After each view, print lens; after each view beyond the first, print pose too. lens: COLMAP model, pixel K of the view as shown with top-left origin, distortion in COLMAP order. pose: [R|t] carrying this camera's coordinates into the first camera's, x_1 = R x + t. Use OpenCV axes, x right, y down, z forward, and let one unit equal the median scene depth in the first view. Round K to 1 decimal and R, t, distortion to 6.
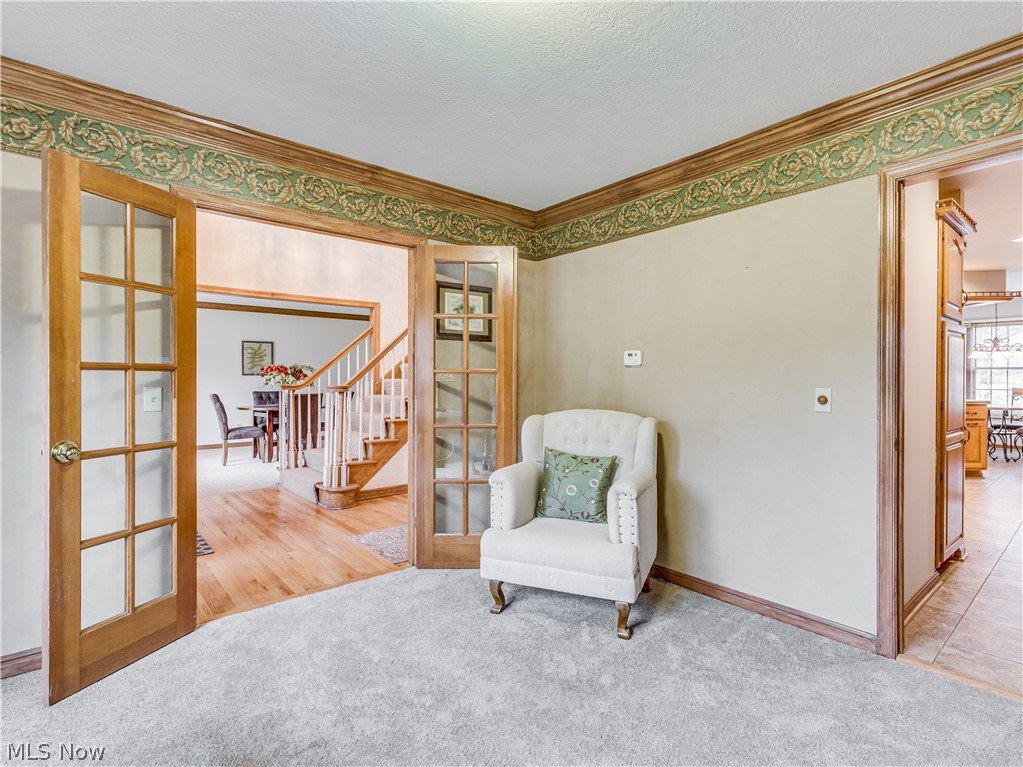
lens RADIAL K [[523.8, 0, 517.0], [0, 523.8, 380.0], [0, 0, 1]] dist [-0.000734, -0.000457]
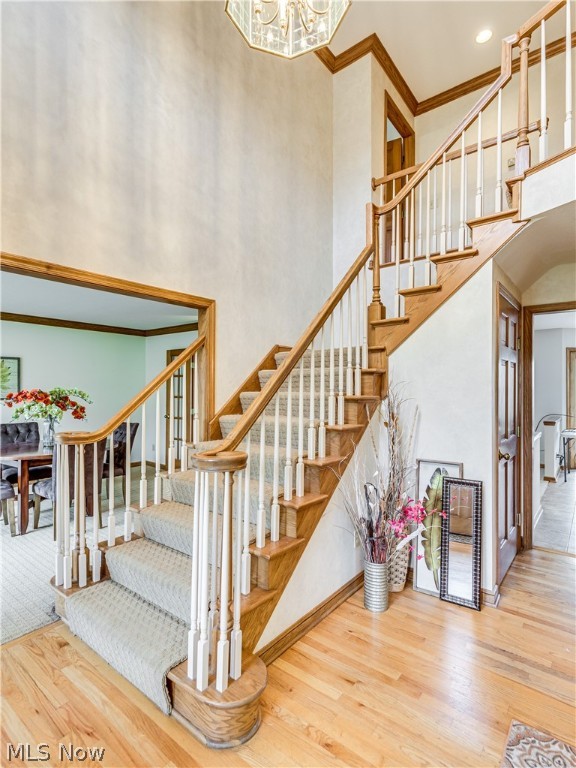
lens RADIAL K [[393.3, 0, 283.5], [0, 393.3, 388.1], [0, 0, 1]] dist [-0.000734, -0.000457]
pose [[0.982734, 0.000403, 0.185025, -0.220597], [0.000441, 0.999990, -0.004520, -0.028823], [-0.185025, 0.004524, 0.982723, 0.408372]]
